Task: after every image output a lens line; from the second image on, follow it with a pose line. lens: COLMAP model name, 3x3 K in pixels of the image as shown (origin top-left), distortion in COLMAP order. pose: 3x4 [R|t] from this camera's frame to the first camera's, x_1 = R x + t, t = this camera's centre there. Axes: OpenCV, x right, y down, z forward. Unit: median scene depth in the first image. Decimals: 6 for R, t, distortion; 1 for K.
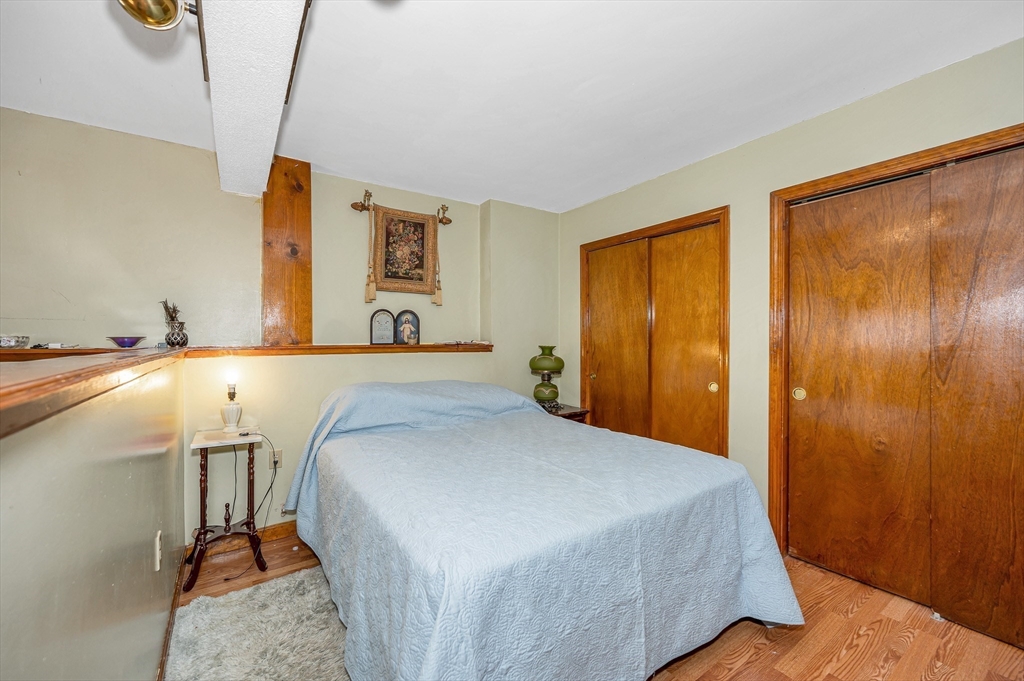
lens RADIAL K [[417.6, 0, 507.3], [0, 417.6, 339.1], [0, 0, 1]] dist [0.000874, 0.000837]
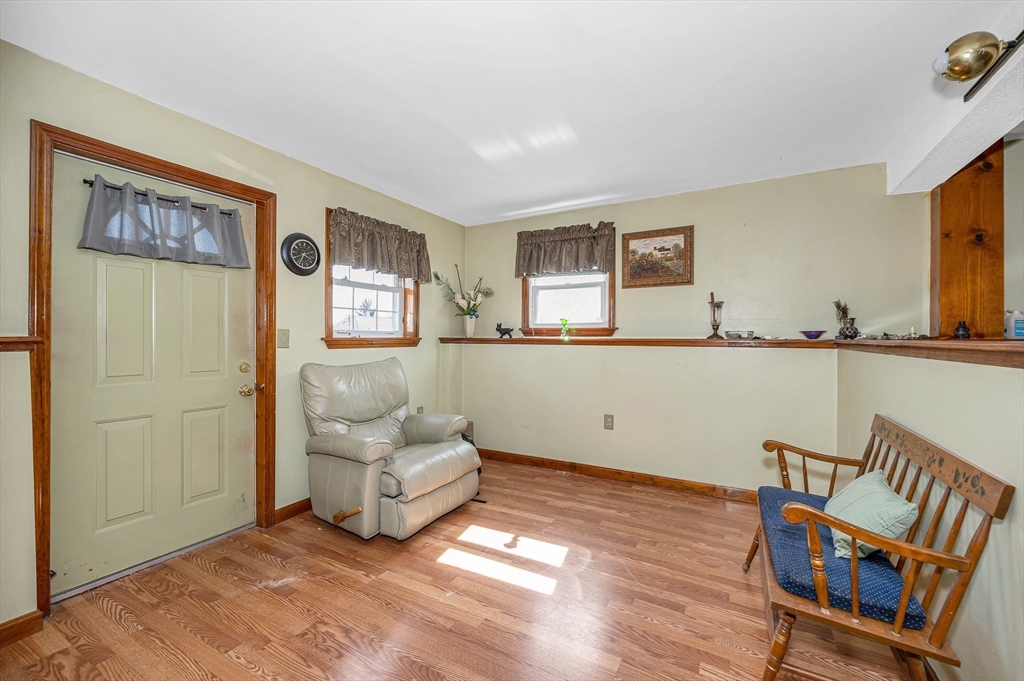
lens RADIAL K [[417.6, 0, 517.1], [0, 417.6, 338.8], [0, 0, 1]] dist [0.000874, 0.000837]
pose [[0.461239, 0.005389, -0.887260, -0.131732], [0.000224, 0.999981, 0.006190, 0.007694], [0.887276, -0.003054, 0.461229, -0.285093]]
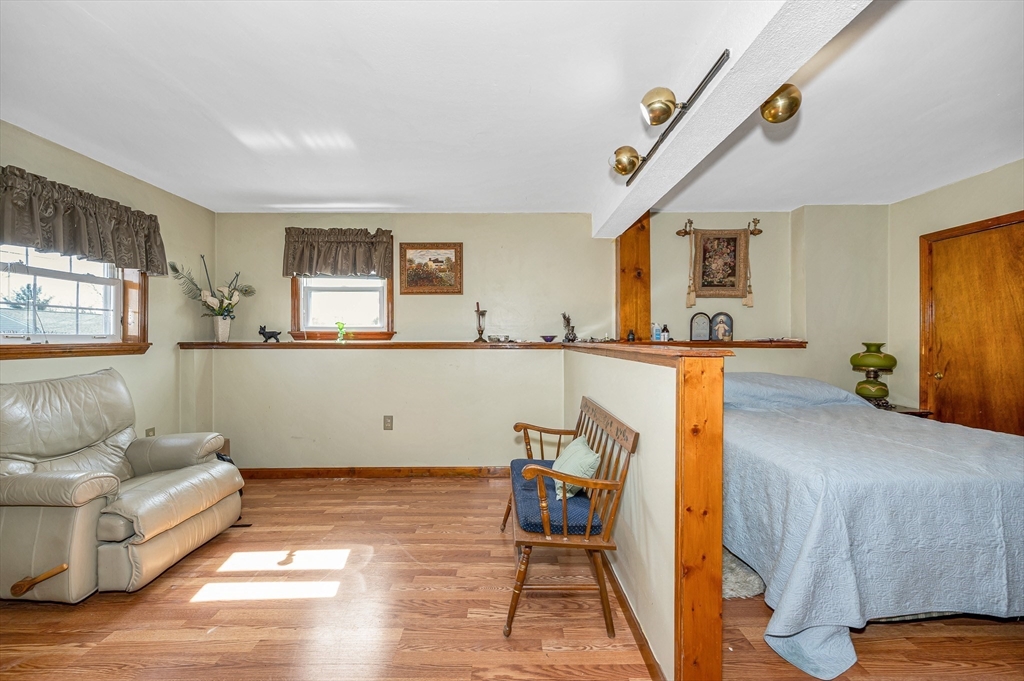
lens RADIAL K [[417.6, 0, 509.4], [0, 417.6, 340.7], [0, 0, 1]] dist [0.000874, 0.000837]
pose [[0.833362, 0.001626, -0.552725, -0.084157], [0.003133, 0.999966, 0.007666, 0.000845], [0.552718, -0.008121, 0.833329, -0.334881]]
